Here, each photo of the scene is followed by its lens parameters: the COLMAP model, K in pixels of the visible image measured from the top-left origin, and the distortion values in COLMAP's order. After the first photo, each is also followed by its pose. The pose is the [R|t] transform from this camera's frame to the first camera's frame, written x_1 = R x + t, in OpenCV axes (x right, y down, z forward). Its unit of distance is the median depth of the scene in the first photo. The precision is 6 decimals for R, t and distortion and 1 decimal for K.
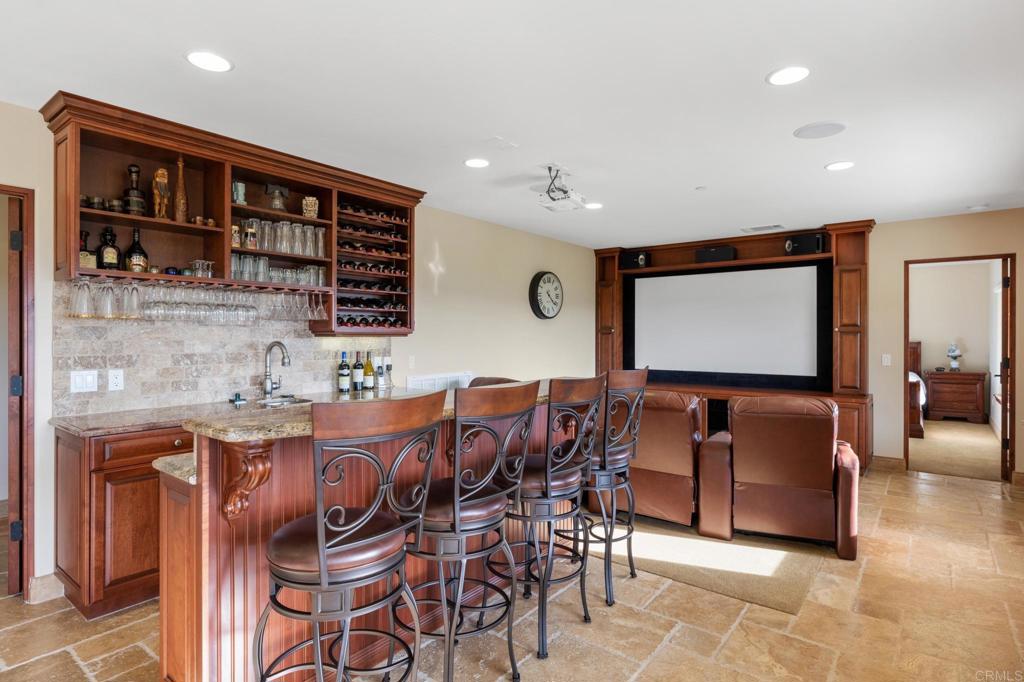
lens RADIAL K [[536.1, 0, 508.5], [0, 536.1, 340.5], [0, 0, 1]] dist [0.000758, 0.000027]
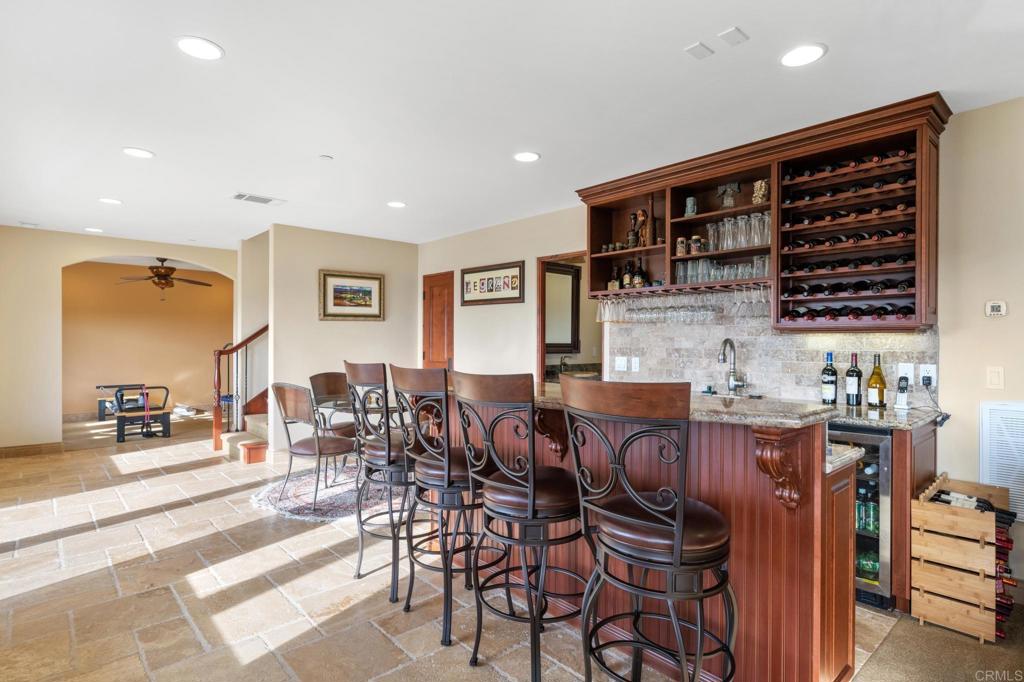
lens RADIAL K [[536.1, 0, 508.4], [0, 536.1, 337.4], [0, 0, 1]] dist [0.000758, 0.000027]
pose [[-0.176395, 0.001696, -0.984318, 0.634968], [-0.006322, 0.999976, 0.002856, -0.001182], [0.984299, 0.006727, -0.176380, 0.778618]]
